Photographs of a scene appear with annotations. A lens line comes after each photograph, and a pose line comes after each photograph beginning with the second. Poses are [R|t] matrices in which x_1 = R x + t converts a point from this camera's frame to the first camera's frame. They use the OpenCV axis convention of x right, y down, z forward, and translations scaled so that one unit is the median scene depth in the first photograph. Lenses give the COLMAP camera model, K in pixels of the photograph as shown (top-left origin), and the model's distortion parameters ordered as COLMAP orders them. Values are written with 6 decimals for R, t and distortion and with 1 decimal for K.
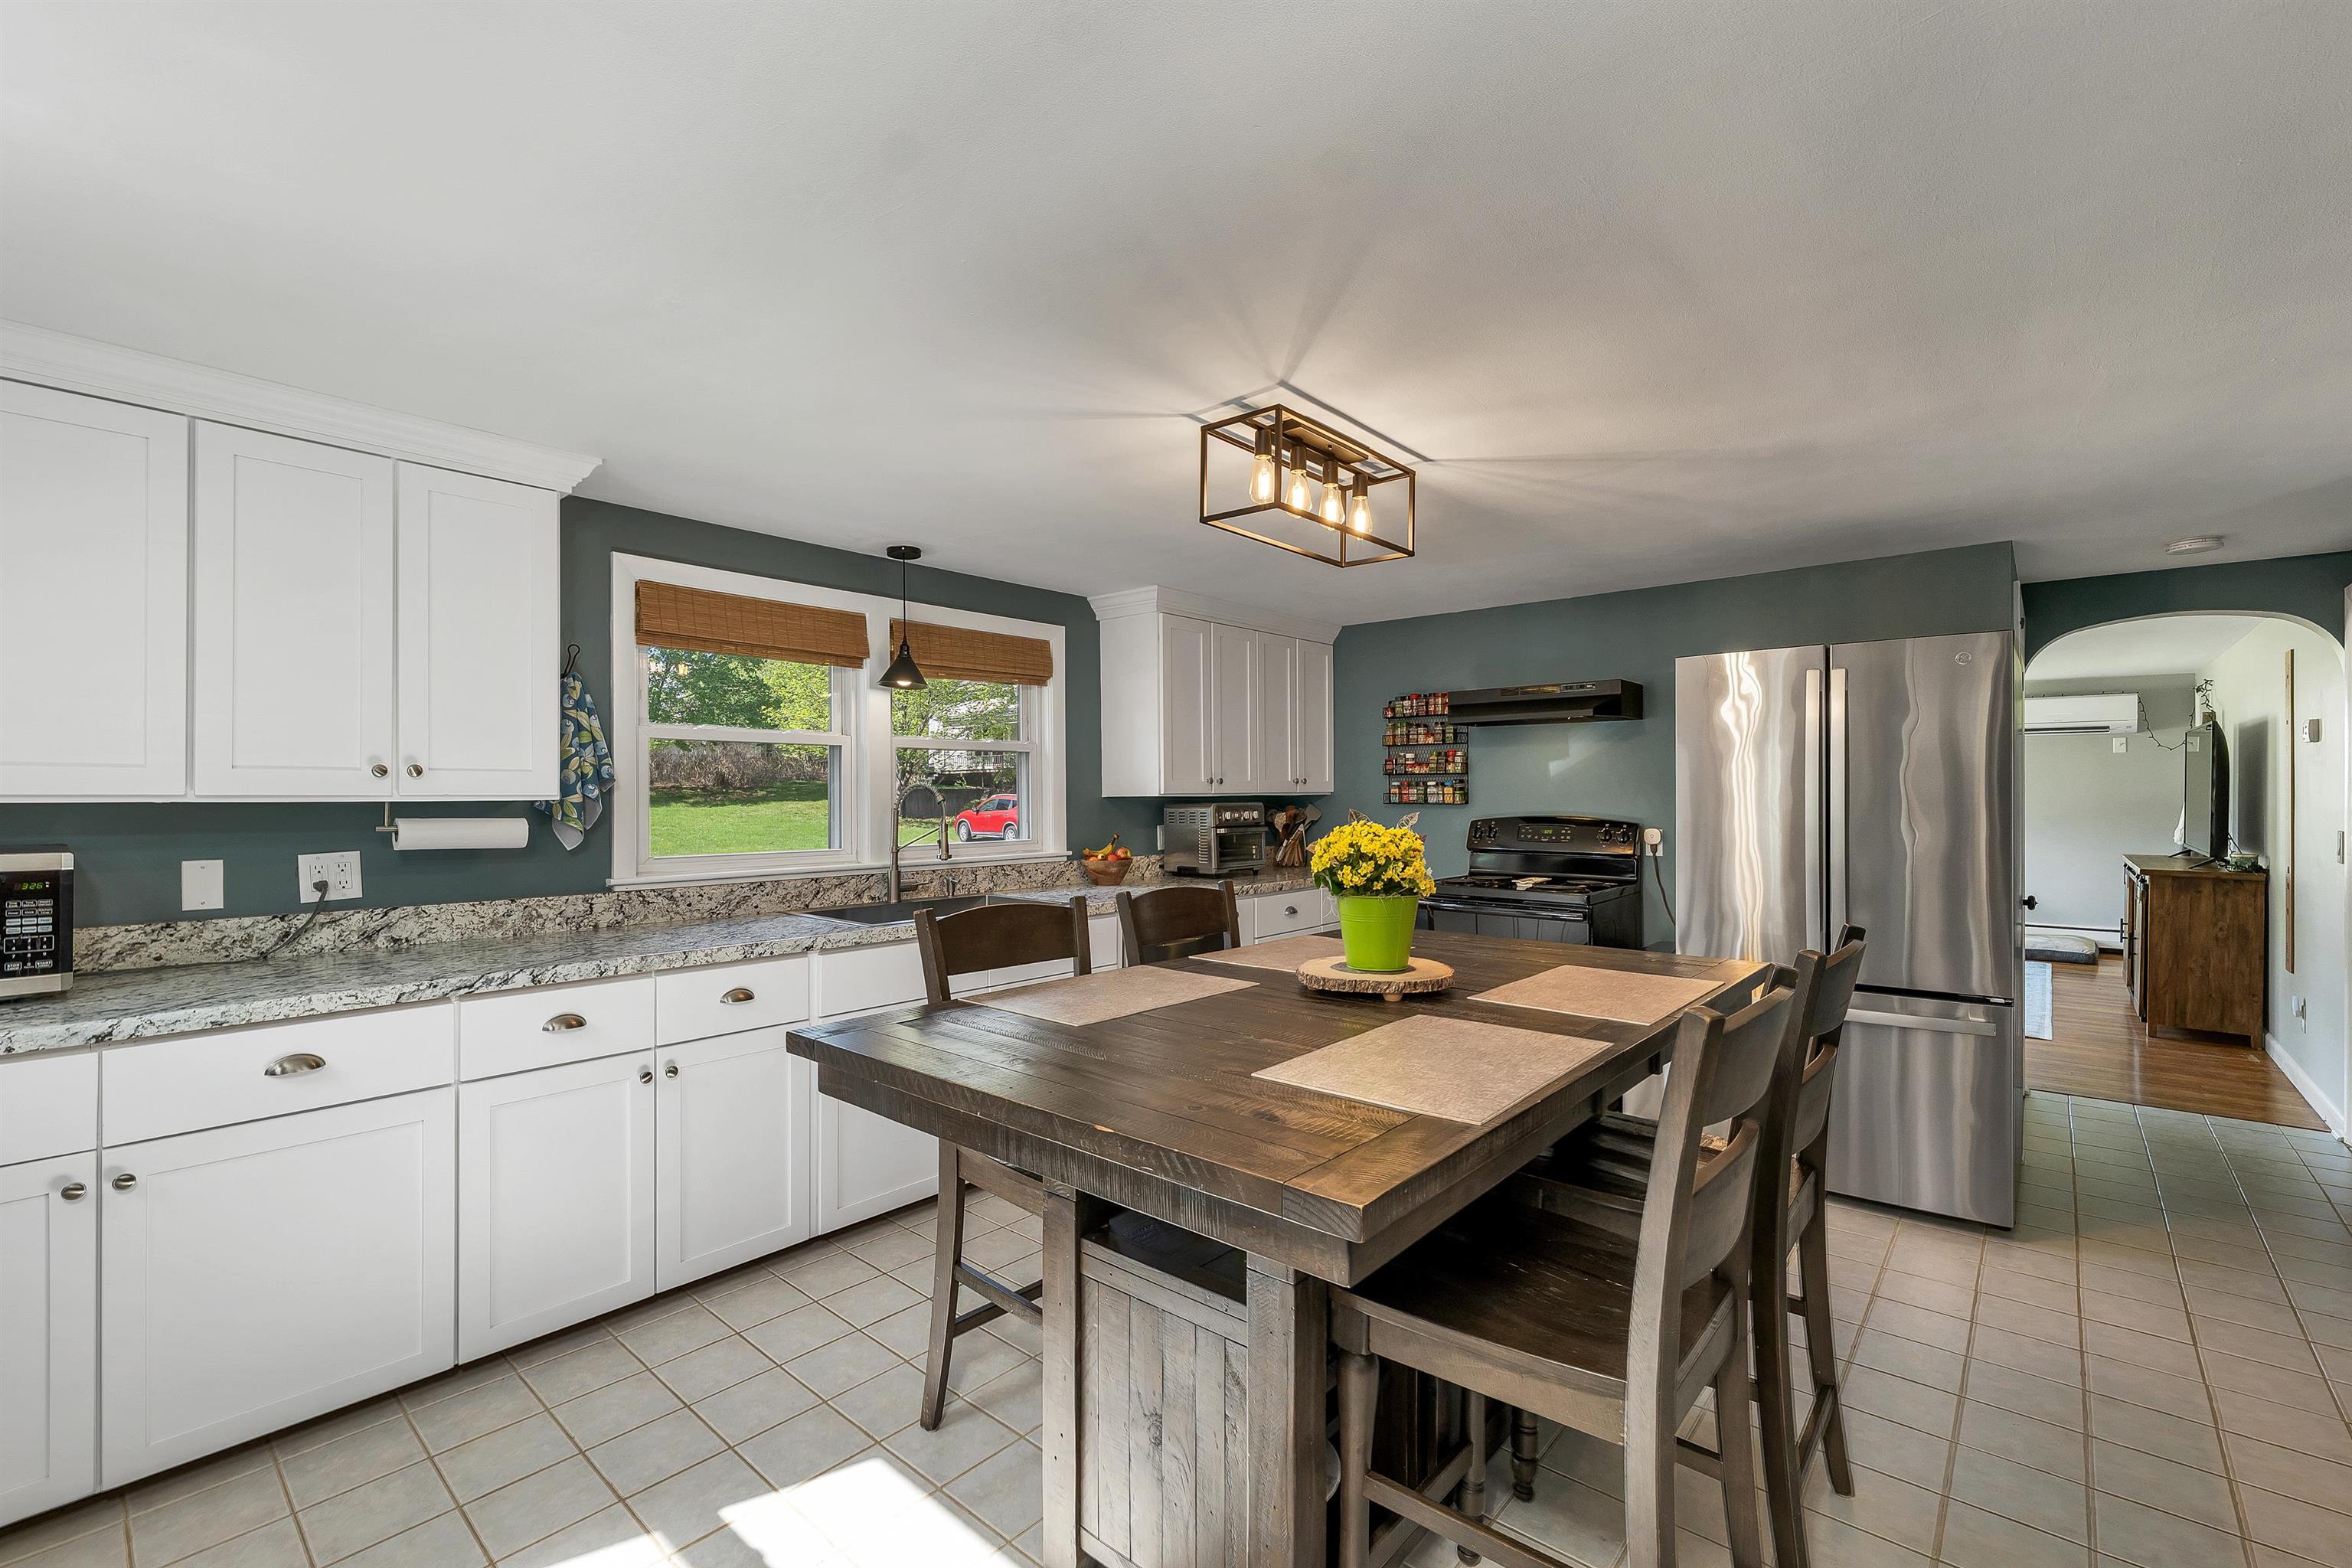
lens RADIAL K [[992.5, 0, 1232.4], [0, 992.5, 799.6], [0, 0, 1]] dist [-0.001429, -0.001628]
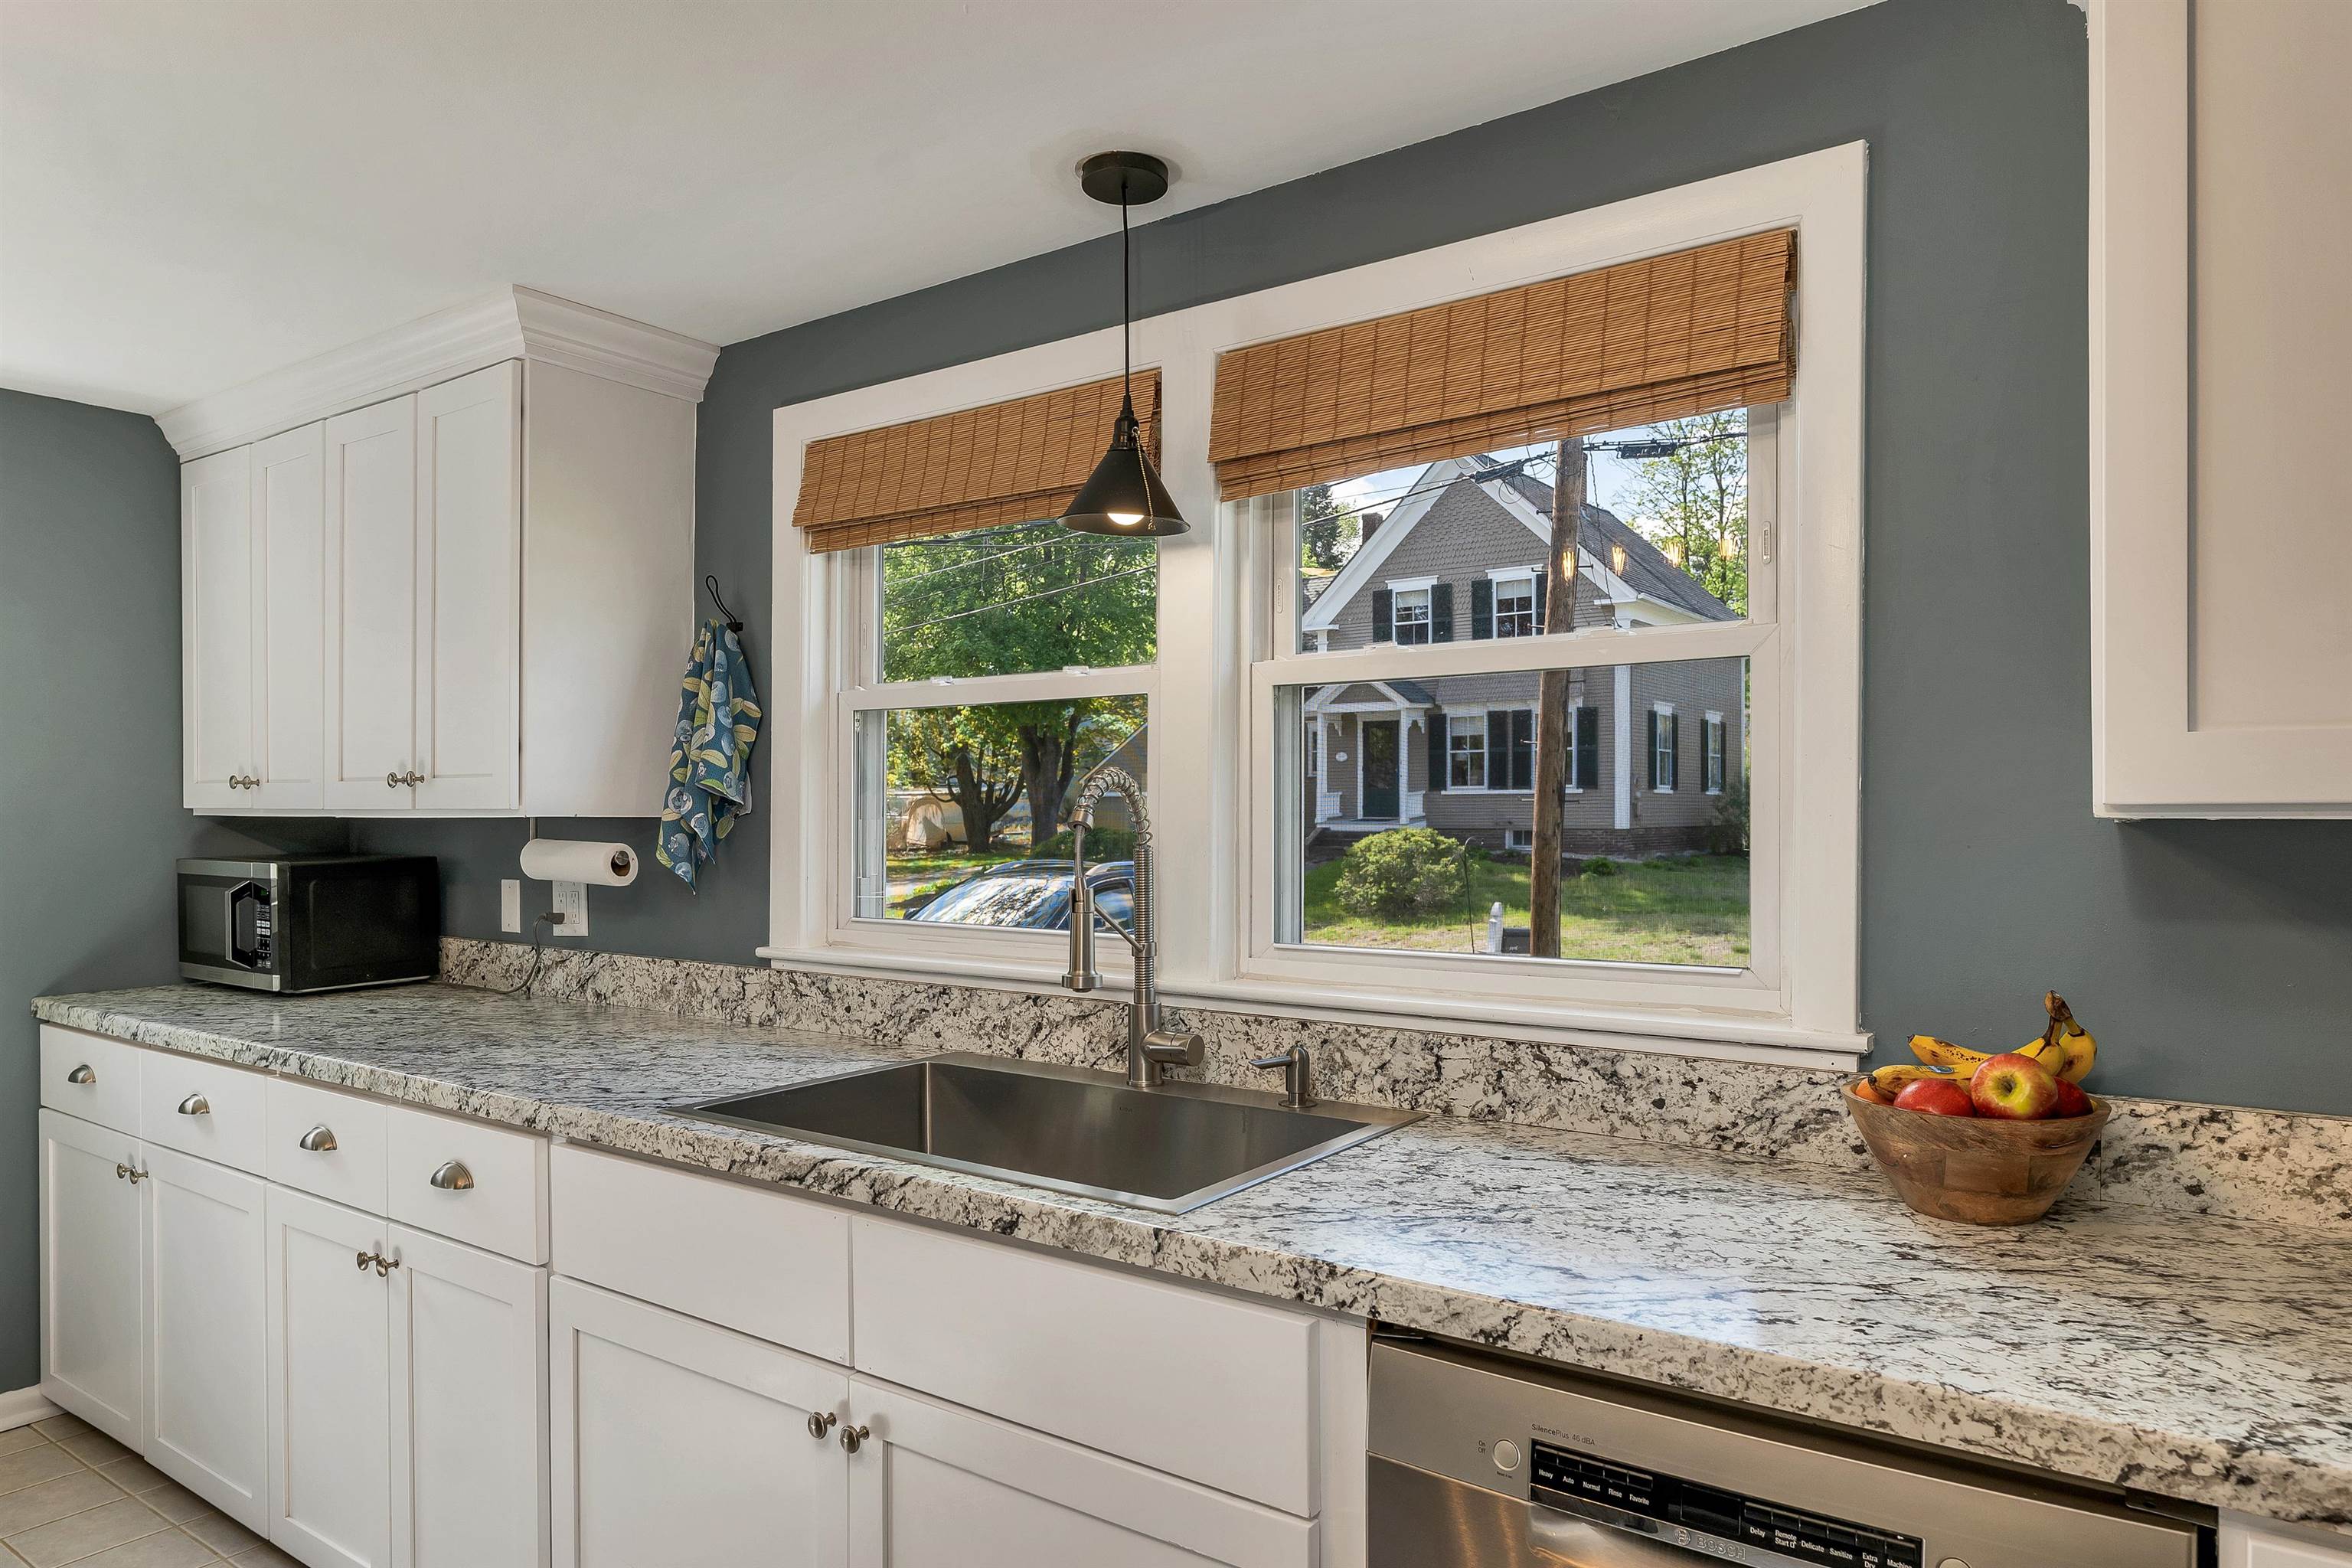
lens RADIAL K [[1427.5, 0, 1190.7], [0, 1427.5, 814.1], [0, 0, 1]] dist [-0.010743, 0.000614]
pose [[0.071680, 0.008725, -0.997390, 0.220218], [0.000287, 0.999962, 0.008768, -0.007725], [0.997428, -0.000915, 0.071674, 0.981010]]
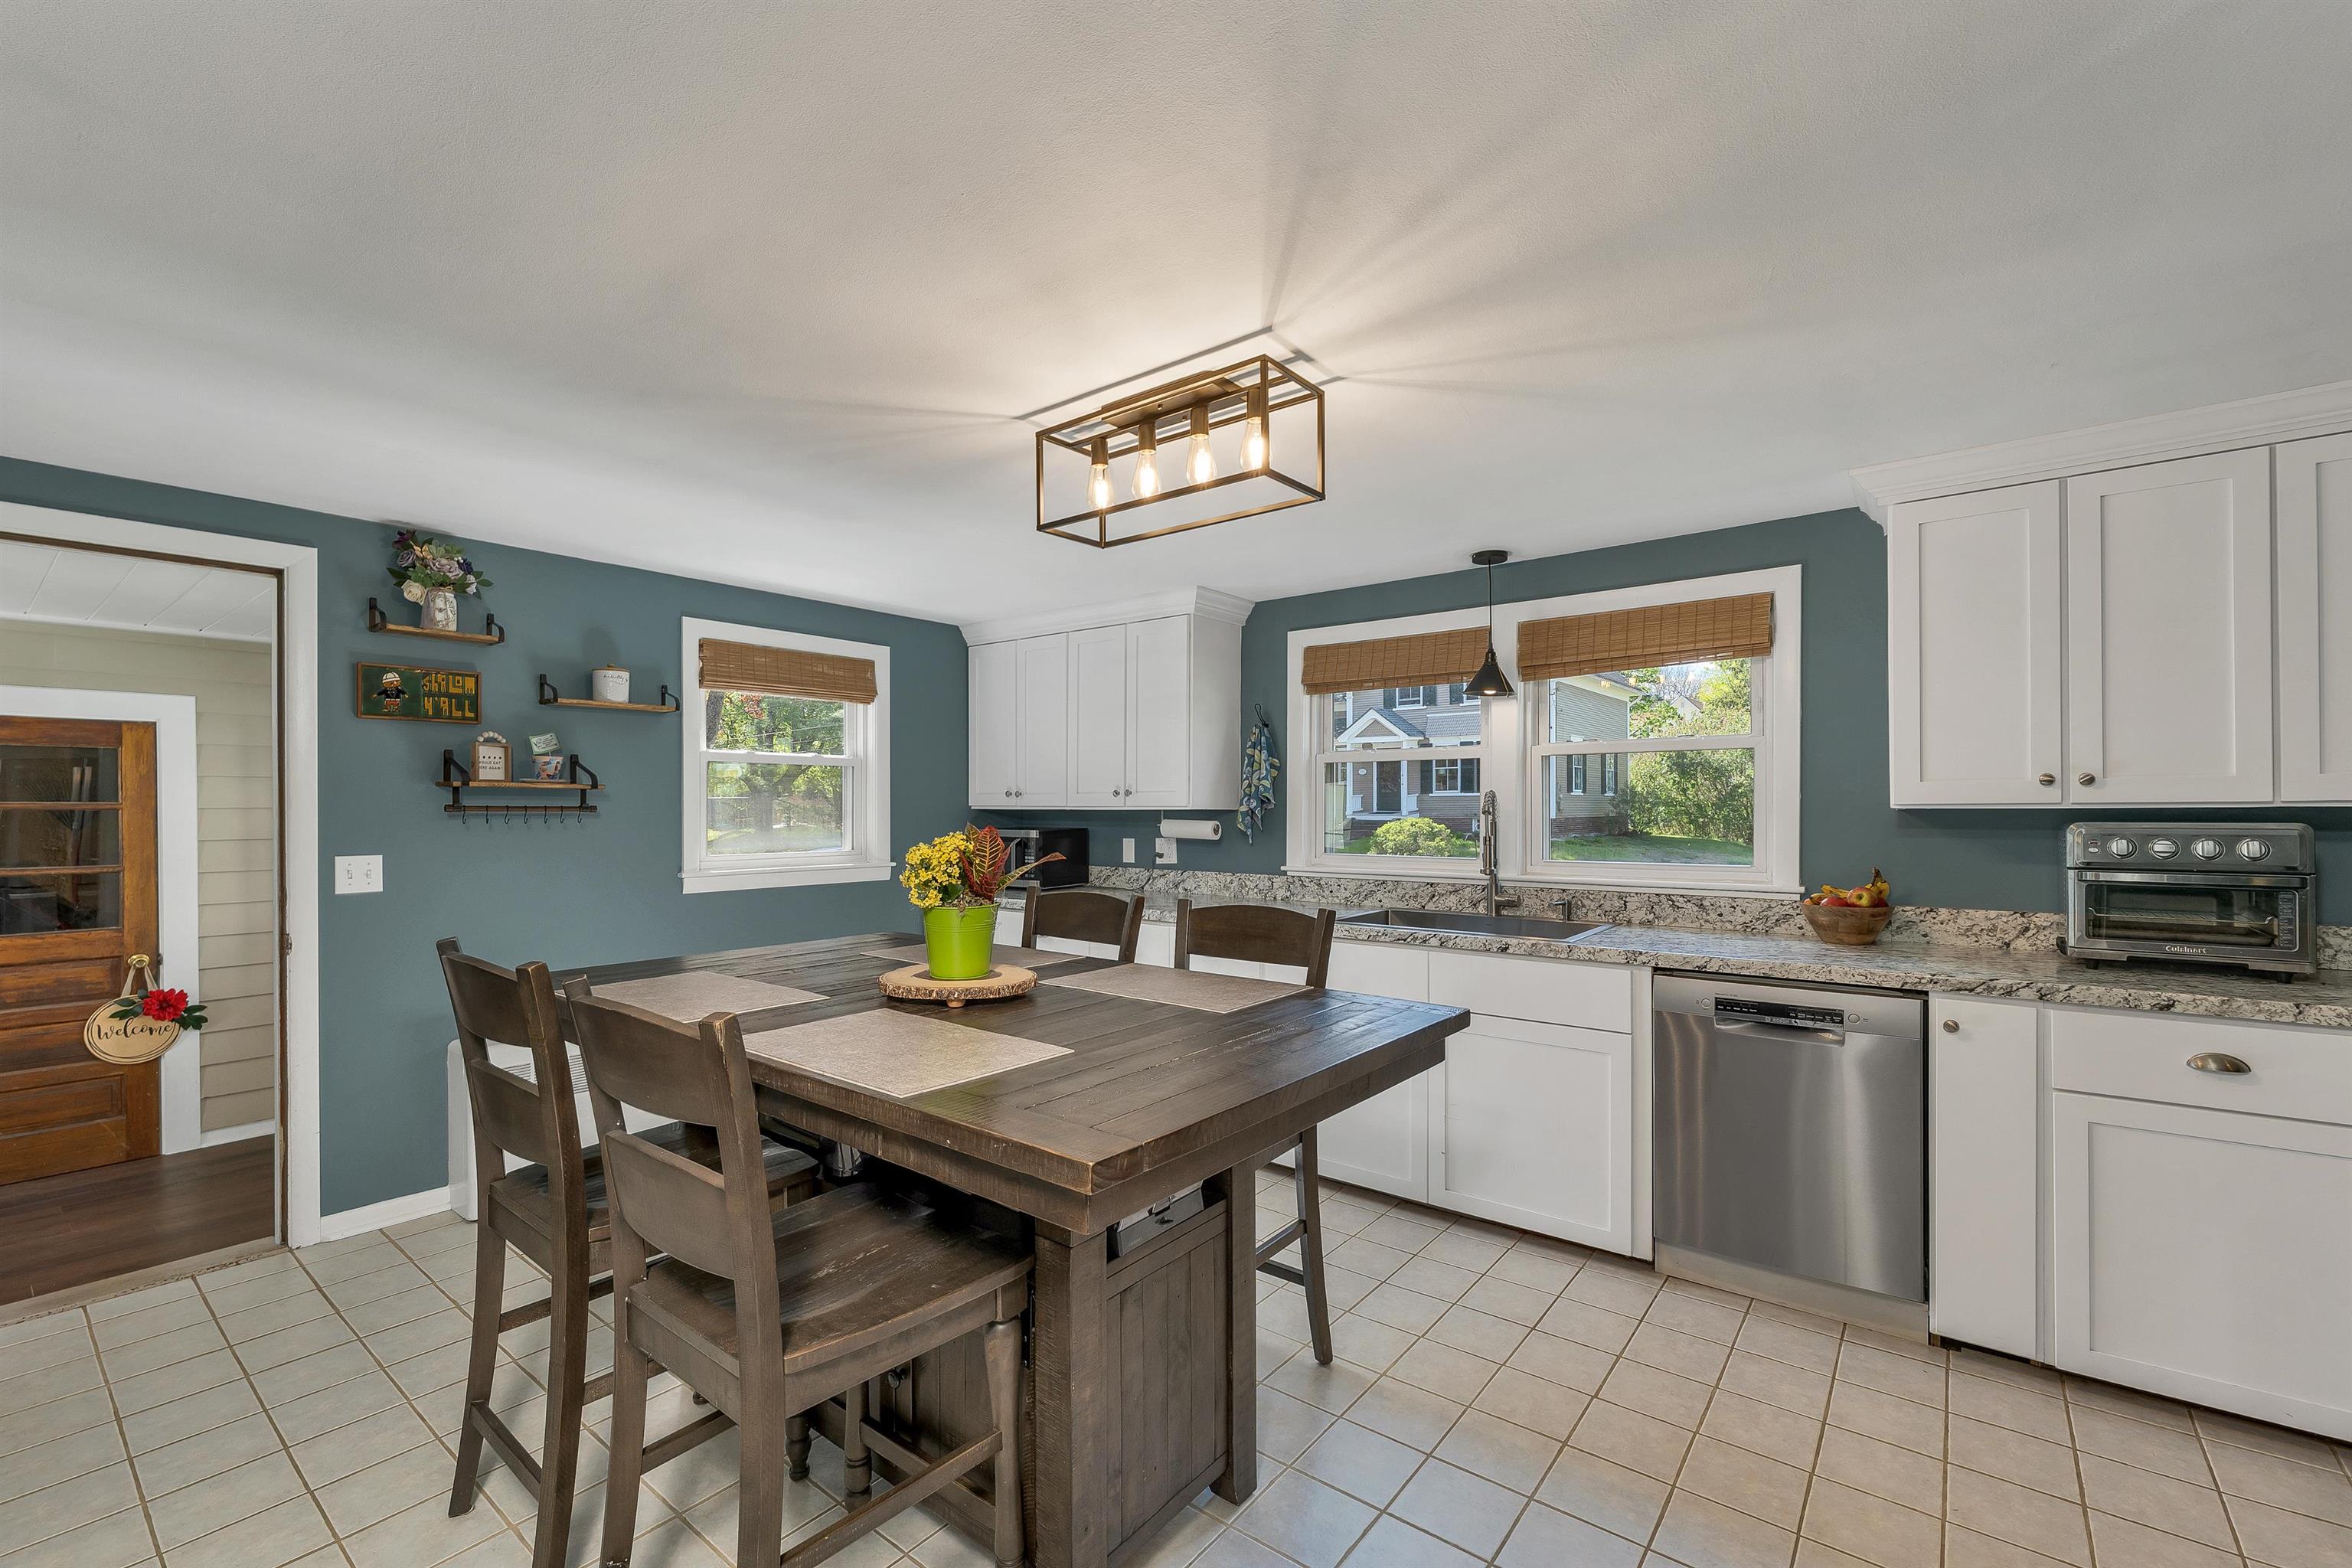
lens RADIAL K [[992.5, 0, 1171.0], [0, 992.5, 800.8], [0, 0, 1]] dist [-0.001429, -0.001628]
pose [[0.024722, 0.000096, -0.999694, 0.632818], [0.000478, 1.000000, 0.000108, -0.010027], [0.999694, -0.000481, 0.024722, 0.658770]]
